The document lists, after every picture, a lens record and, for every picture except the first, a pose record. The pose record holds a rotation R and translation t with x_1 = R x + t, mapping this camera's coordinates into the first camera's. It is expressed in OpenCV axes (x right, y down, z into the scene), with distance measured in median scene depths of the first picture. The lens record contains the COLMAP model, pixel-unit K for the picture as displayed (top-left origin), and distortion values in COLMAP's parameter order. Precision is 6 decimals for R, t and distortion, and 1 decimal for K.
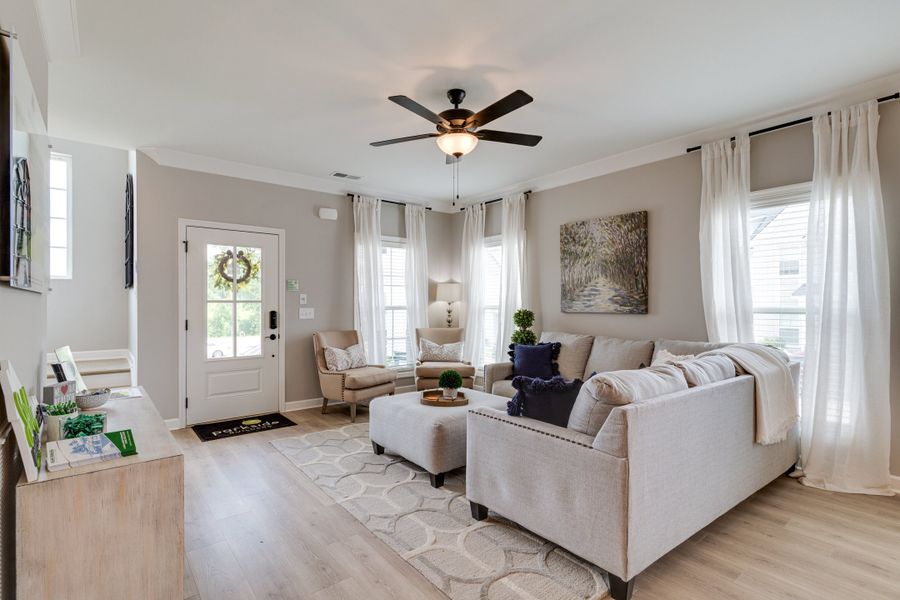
lens RADIAL K [[426.1, 0, 443.1], [0, 426.1, 305.1], [0, 0, 1]] dist [0.003564, -0.001850]
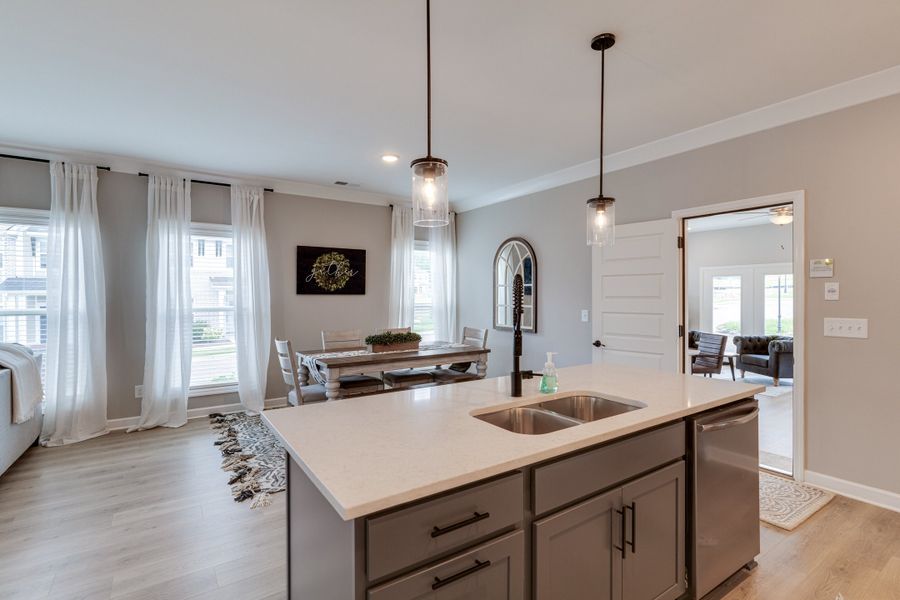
lens RADIAL K [[426.1, 0, 450.5], [0, 426.1, 299.6], [0, 0, 1]] dist [0.003564, -0.001850]
pose [[0.073757, -0.014242, 0.997175, -0.228823], [0.001966, 0.999898, 0.014136, -0.028010], [-0.997274, 0.000918, 0.073777, -0.203057]]
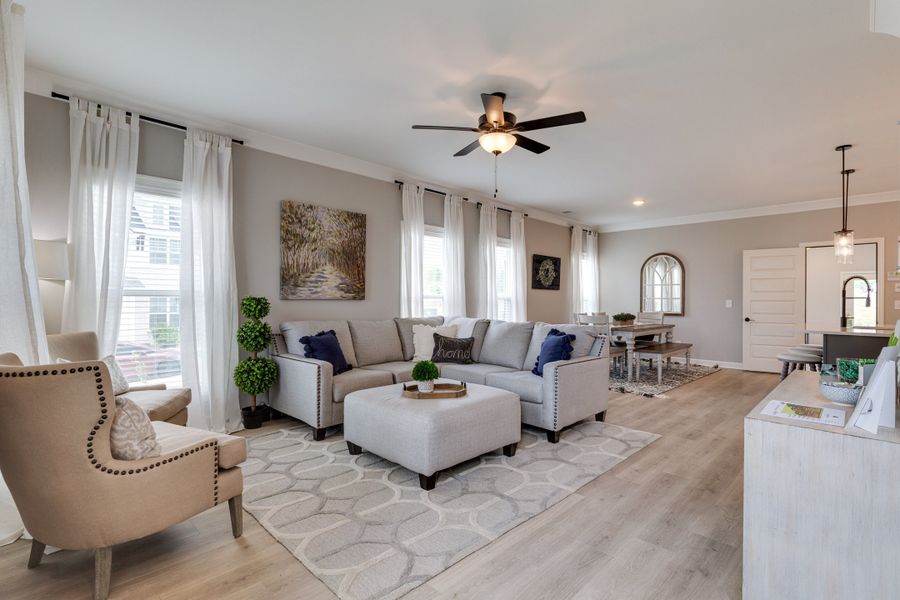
lens RADIAL K [[426.1, 0, 446.2], [0, 426.1, 307.9], [0, 0, 1]] dist [0.003564, -0.001850]
pose [[-0.106273, -0.029693, 0.993893, -0.744591], [-0.010155, 0.999534, 0.028776, 0.006959], [-0.994285, -0.007035, -0.106525, 0.879894]]
